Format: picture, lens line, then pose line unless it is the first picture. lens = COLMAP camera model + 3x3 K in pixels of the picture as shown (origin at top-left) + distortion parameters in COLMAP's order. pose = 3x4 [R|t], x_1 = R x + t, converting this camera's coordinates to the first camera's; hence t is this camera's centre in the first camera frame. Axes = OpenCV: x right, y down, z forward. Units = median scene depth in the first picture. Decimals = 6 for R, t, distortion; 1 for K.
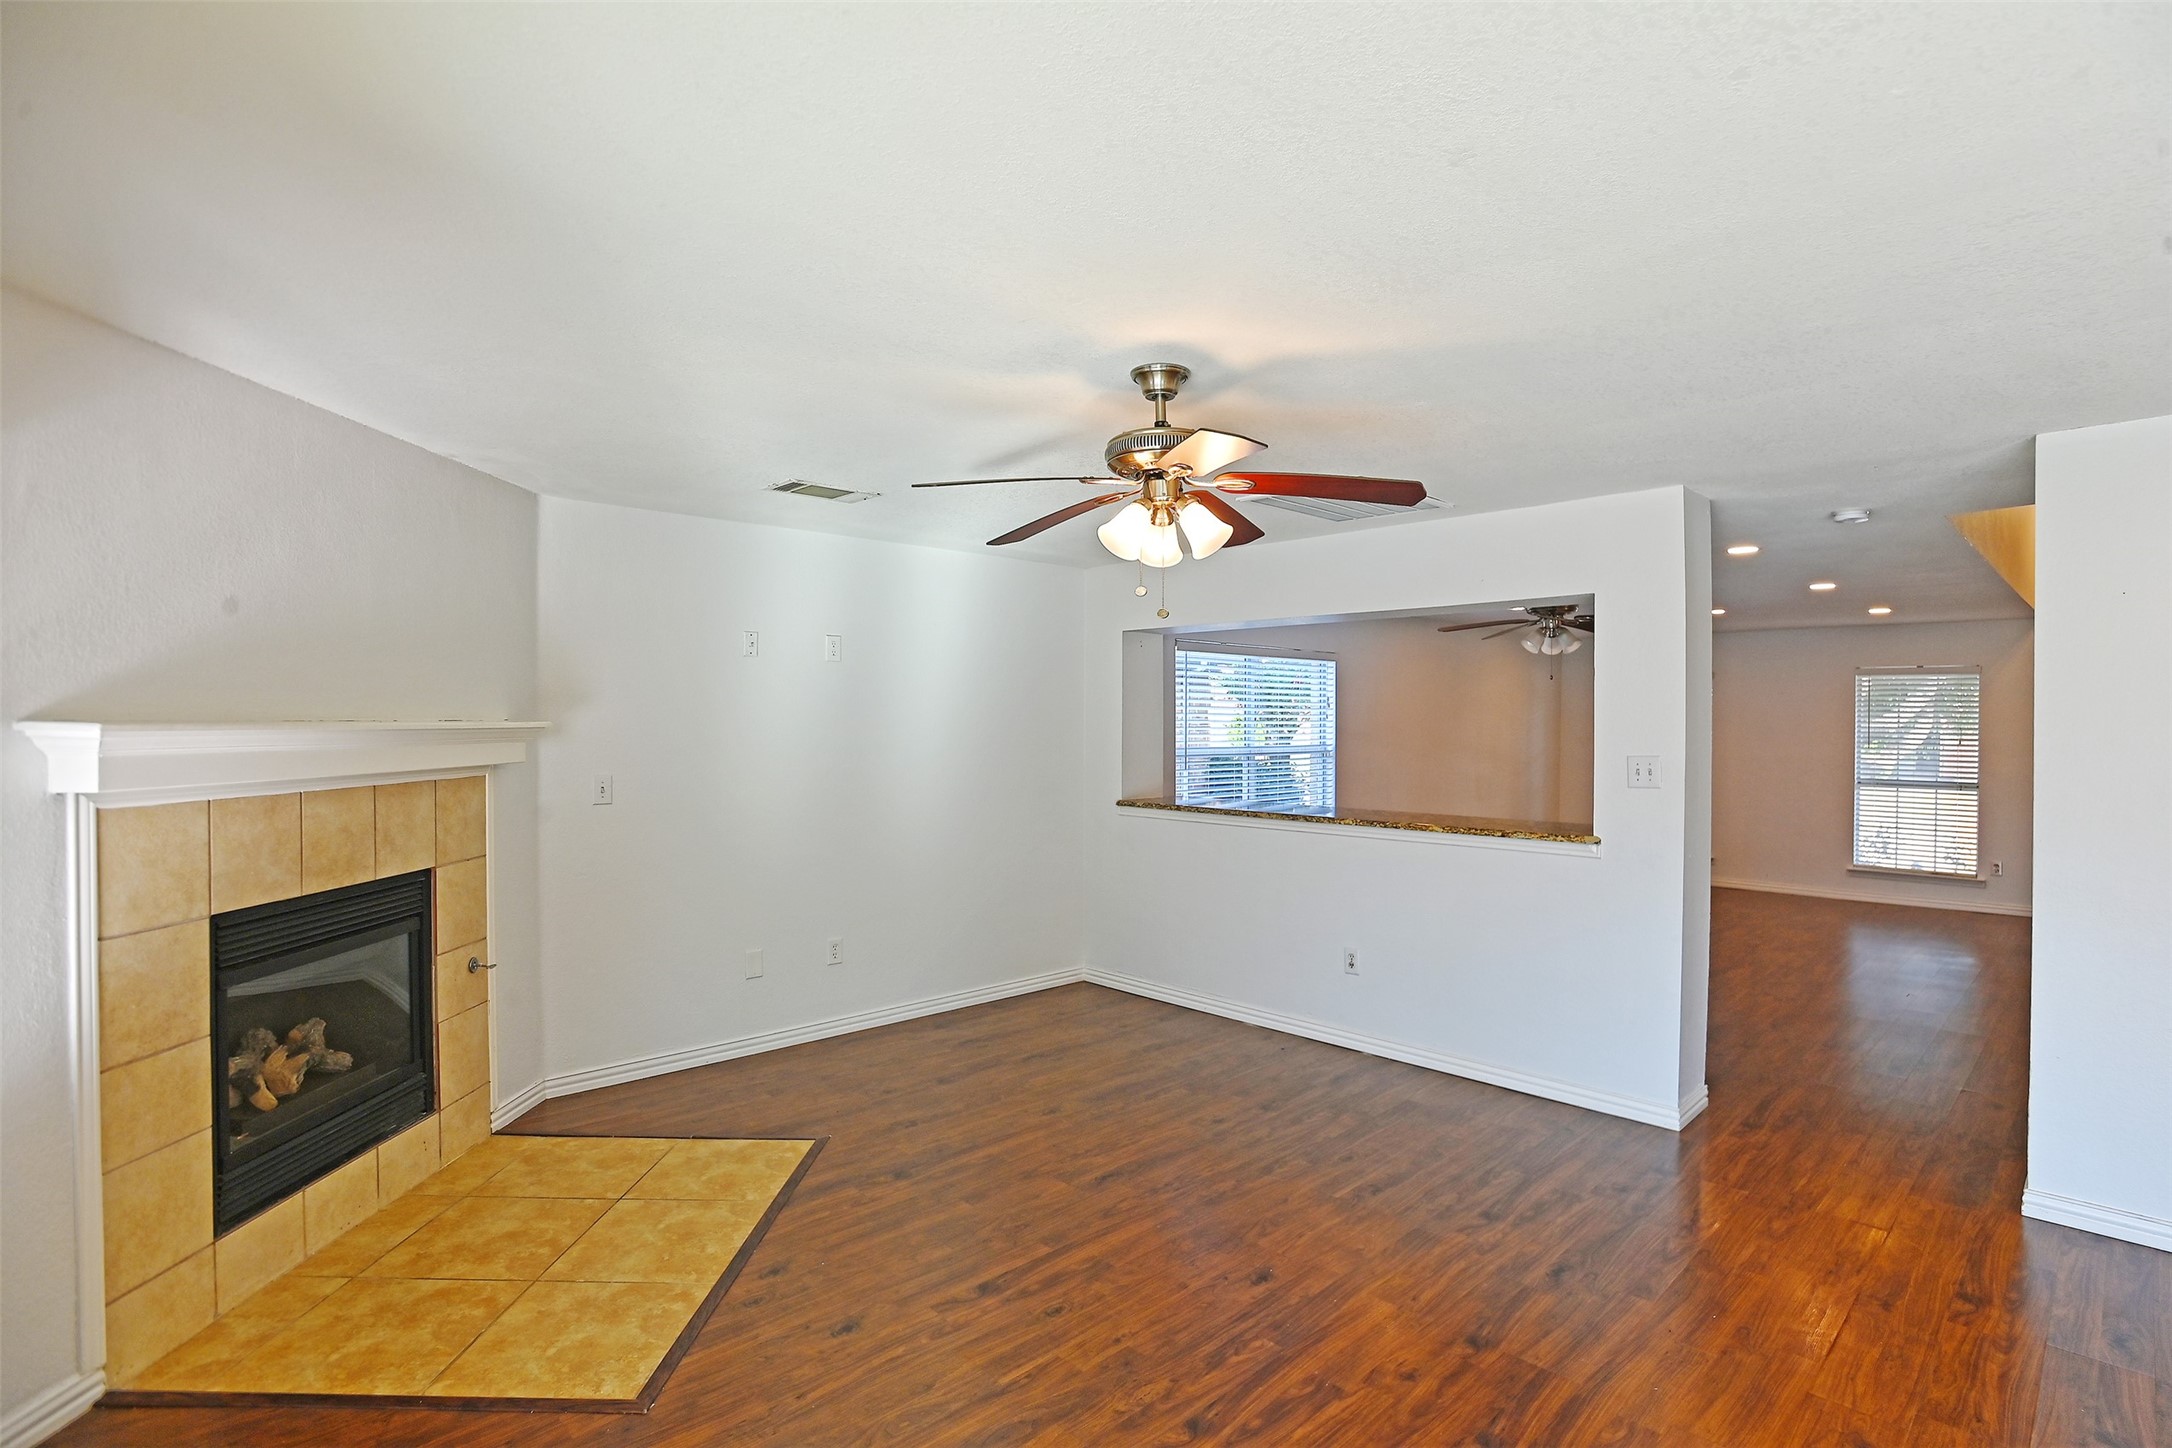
lens RADIAL K [[1050.4, 0, 1122.8], [0, 1050.4, 723.7], [0, 0, 1]] dist [-0.040887, 0.000287]
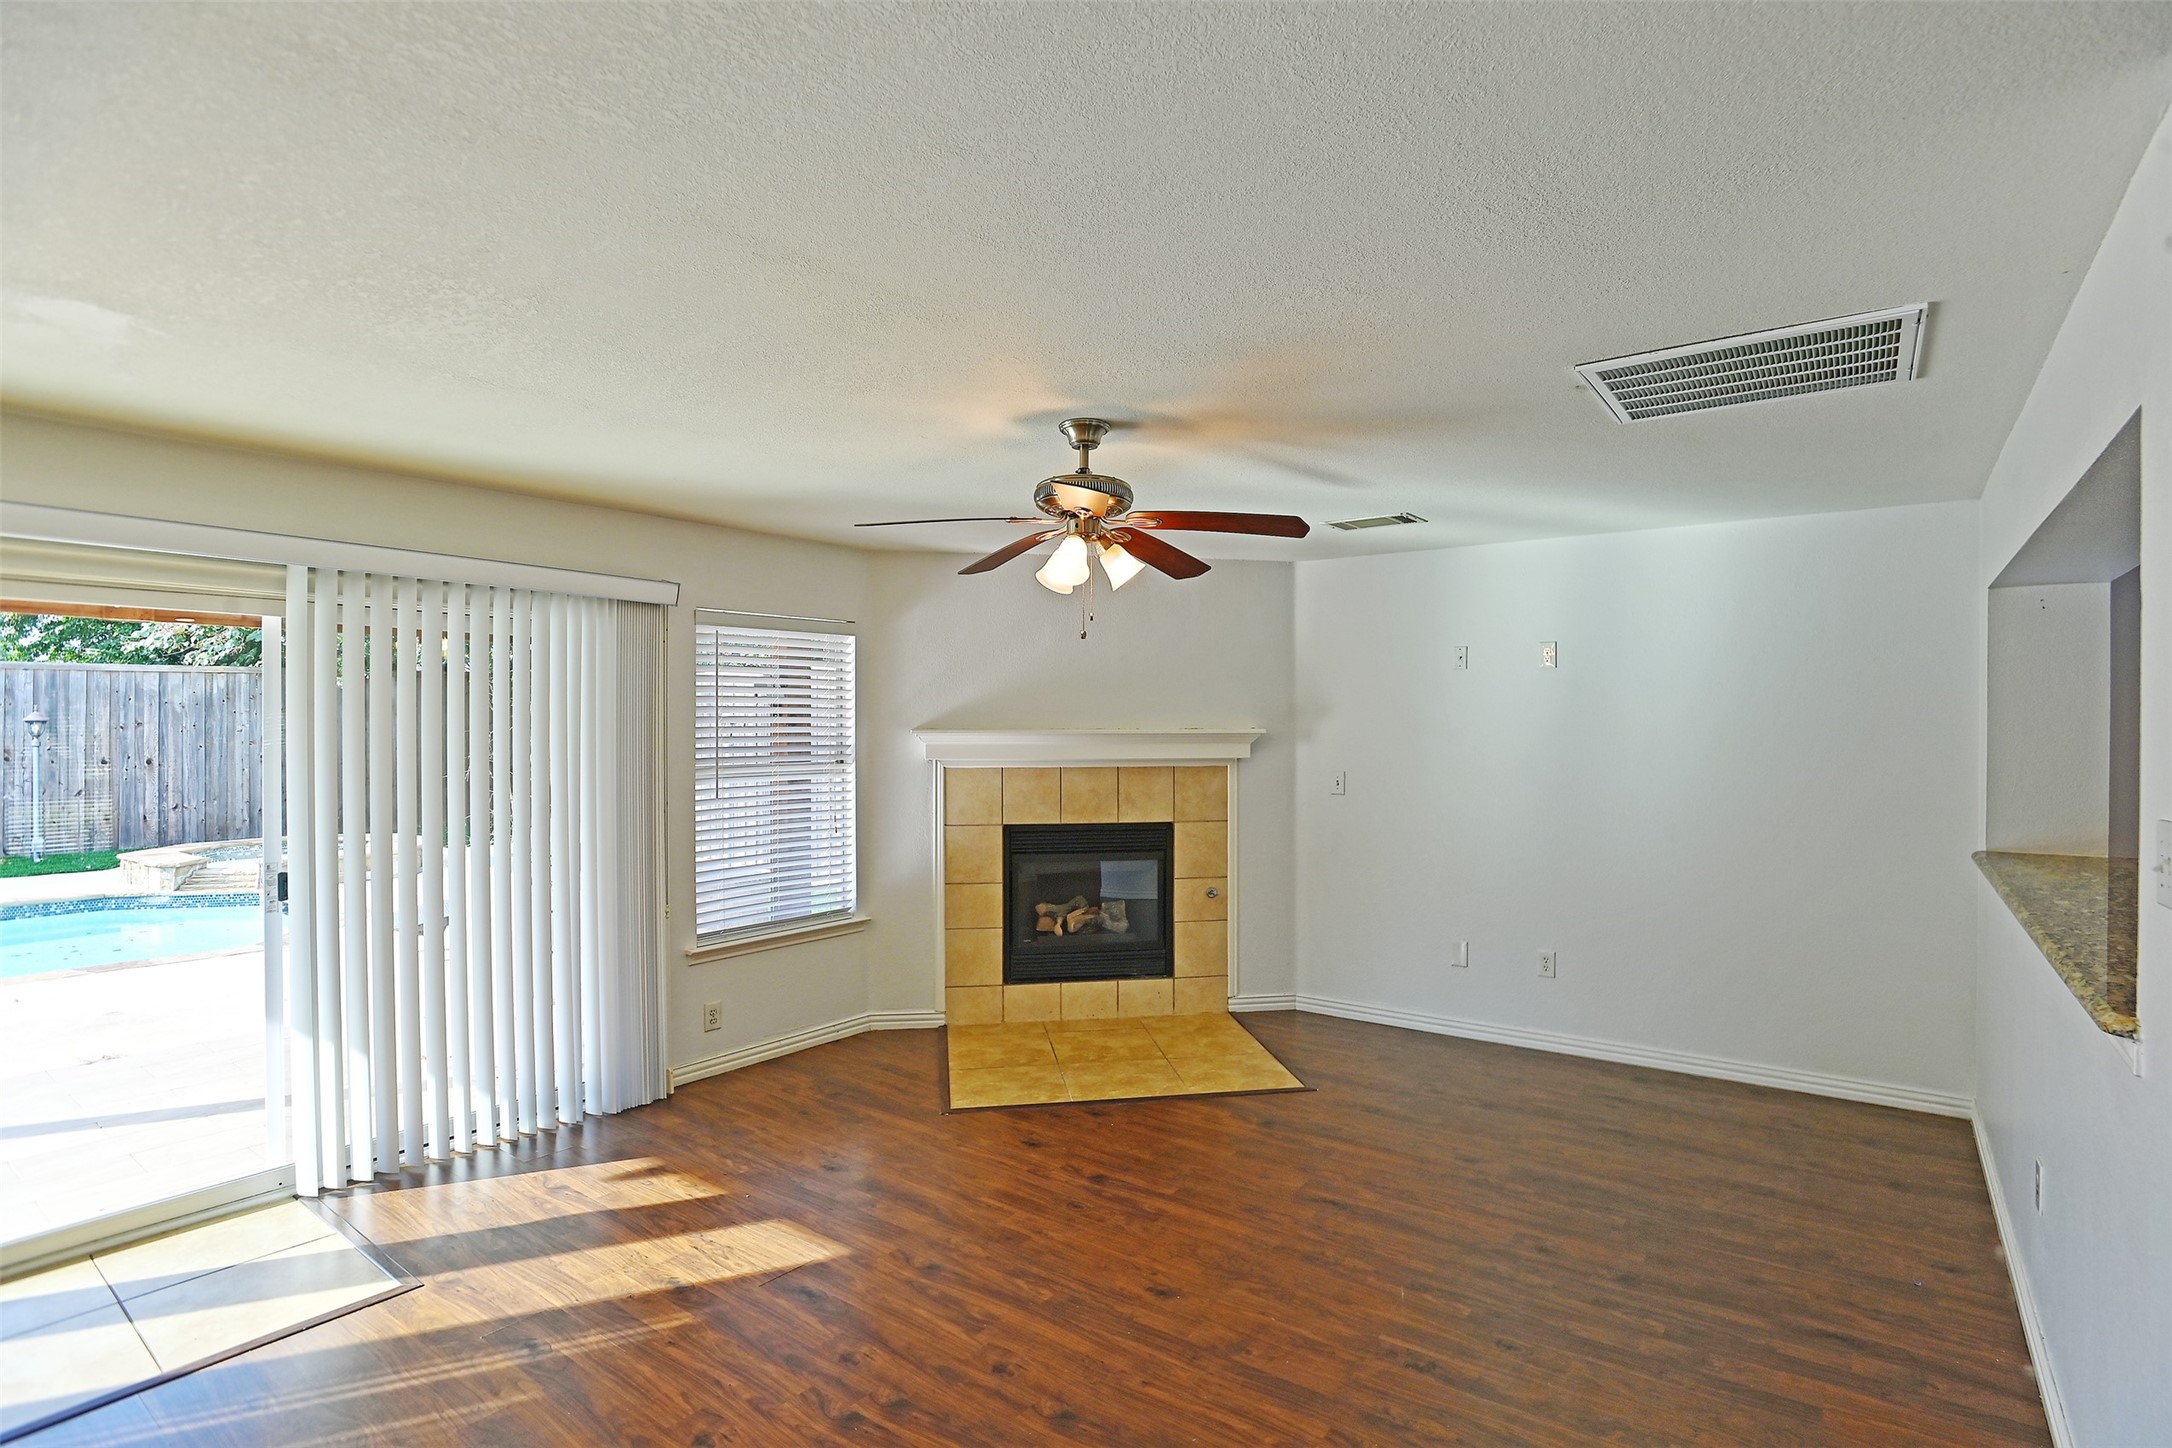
lens RADIAL K [[1021.3, 0, 1086.0], [0, 1021.3, 724.0], [0, 0, 1]] dist [-0.097750, 0.000068]
pose [[0.135418, -0.014787, -0.990678, 0.986423], [-0.001714, 0.999884, -0.015159, 0.015541], [0.990787, 0.003751, 0.135377, 0.756837]]
